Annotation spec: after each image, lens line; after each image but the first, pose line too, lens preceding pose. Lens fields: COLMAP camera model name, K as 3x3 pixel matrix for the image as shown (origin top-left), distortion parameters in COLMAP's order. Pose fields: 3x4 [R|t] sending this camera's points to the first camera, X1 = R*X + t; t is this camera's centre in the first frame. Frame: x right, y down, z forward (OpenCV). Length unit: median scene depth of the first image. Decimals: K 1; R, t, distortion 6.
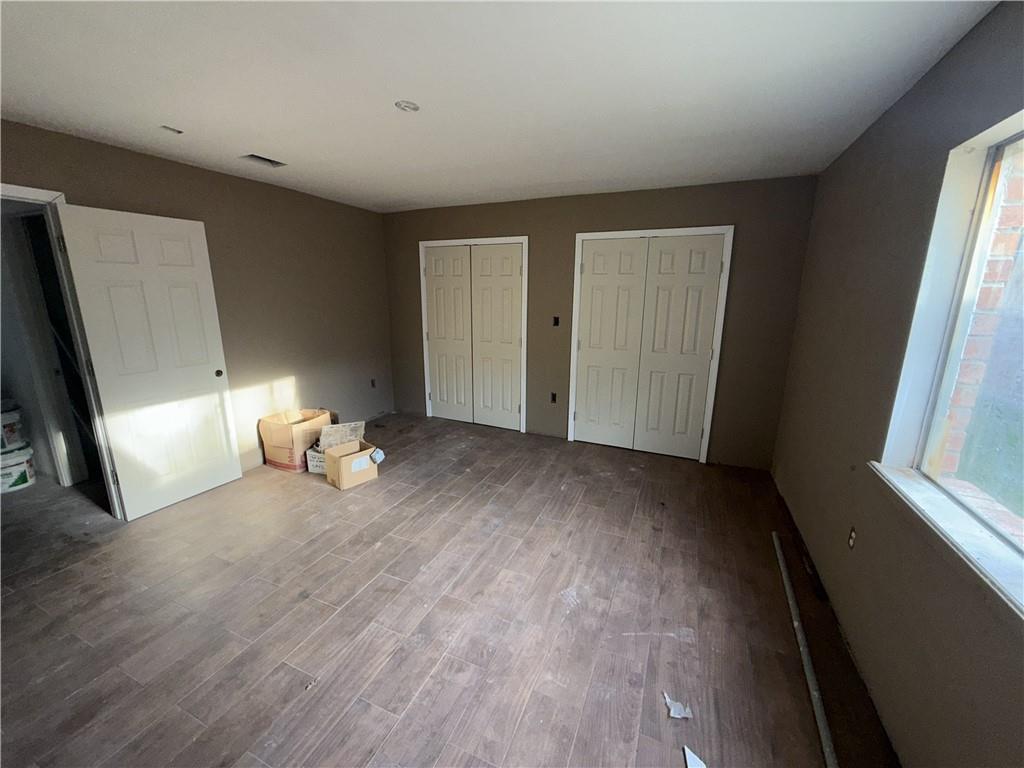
lens RADIAL K [[408.6, 0, 514.2], [0, 408.6, 383.5], [0, 0, 1]] dist [-0.002038, 0.000650]
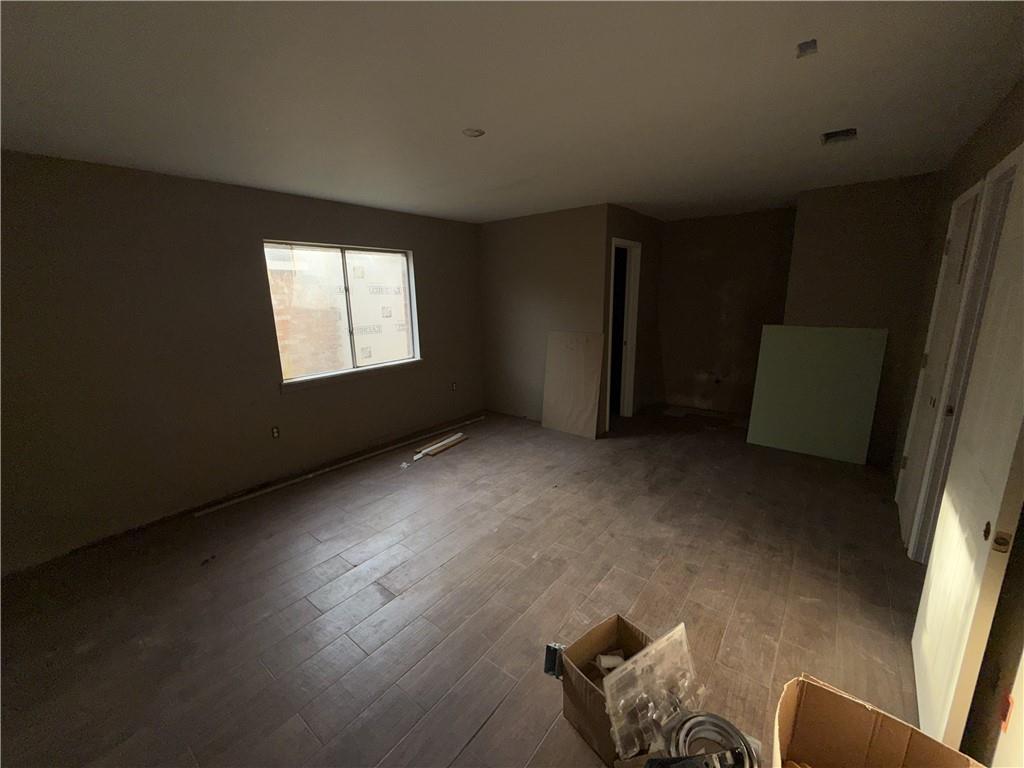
lens RADIAL K [[408.6, 0, 510.0], [0, 408.6, 382.4], [0, 0, 1]] dist [-0.002038, 0.000650]
pose [[-0.963572, -0.041498, 0.264211, -0.611927], [0.075195, 0.906004, 0.416537, -0.467684], [-0.256662, 0.421231, -0.869879, 2.007979]]
